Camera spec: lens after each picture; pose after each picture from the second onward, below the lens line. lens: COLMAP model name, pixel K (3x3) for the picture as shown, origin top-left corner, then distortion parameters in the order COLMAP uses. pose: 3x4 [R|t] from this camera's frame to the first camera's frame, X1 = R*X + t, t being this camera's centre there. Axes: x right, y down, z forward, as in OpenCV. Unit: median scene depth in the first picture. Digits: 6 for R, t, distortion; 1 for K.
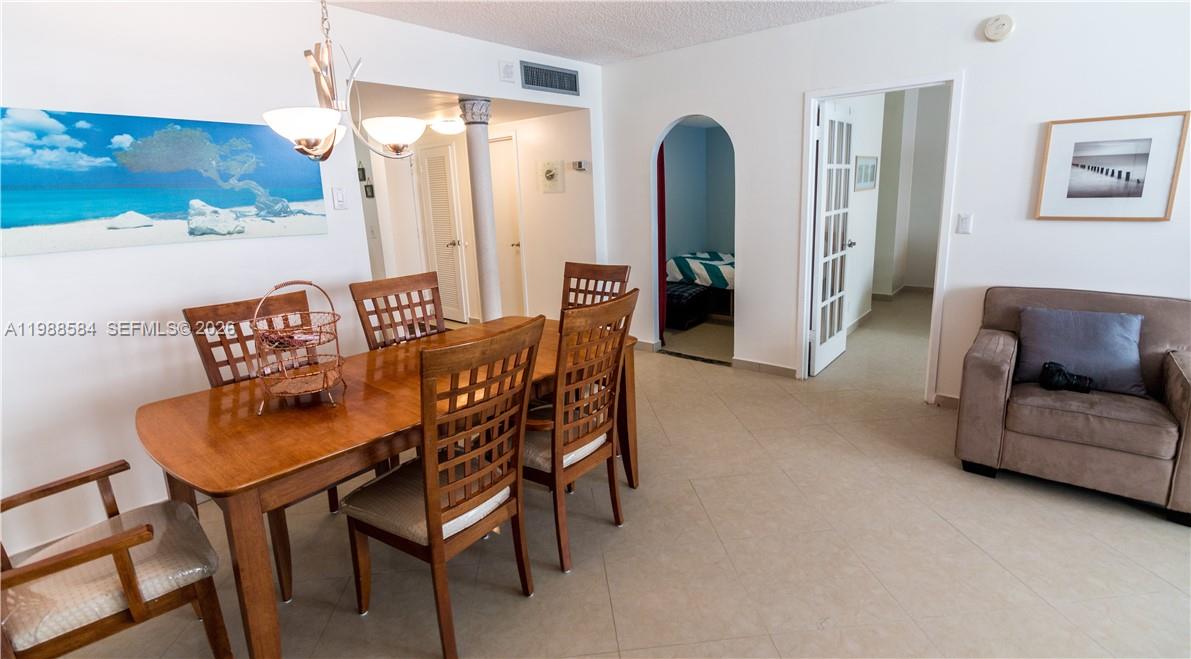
lens RADIAL K [[551.3, 0, 594.7], [0, 551.3, 300.1], [0, 0, 1]] dist [0.012774, -0.000014]
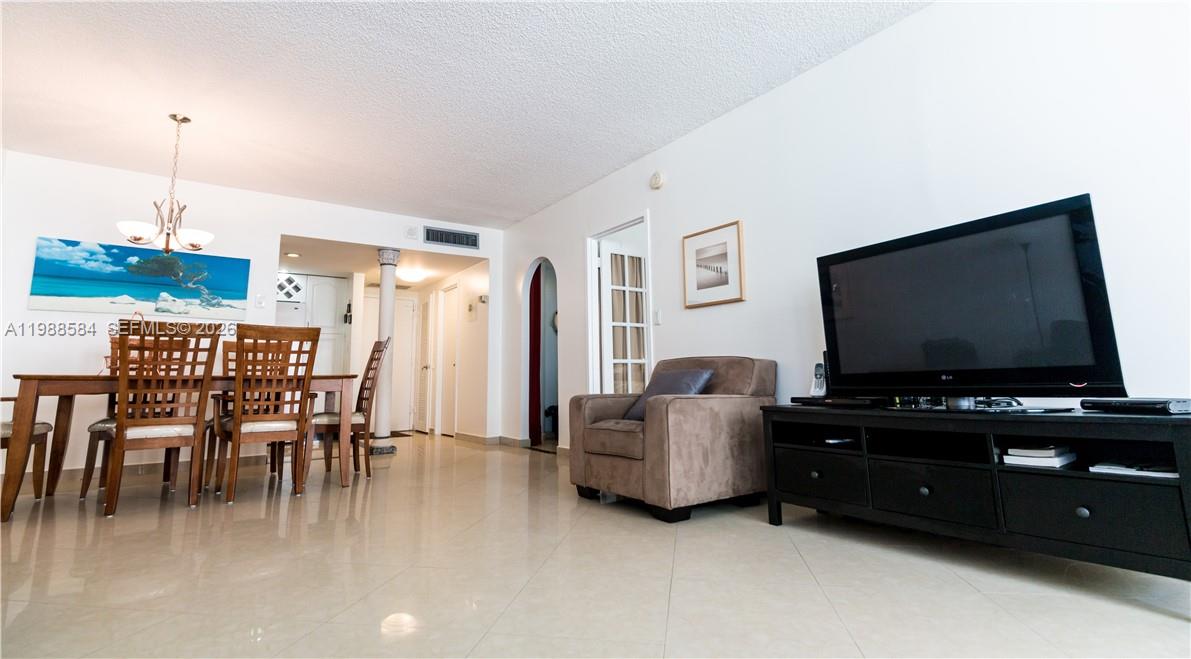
lens RADIAL K [[551.3, 0, 594.7], [0, 551.3, 300.1], [0, 0, 1]] dist [0.012774, -0.000014]
pose [[0.960906, -0.012502, -0.276593, 1.045364], [-0.080623, 0.943055, -0.322718, 0.290280], [0.264877, 0.332402, 0.905179, -0.231883]]
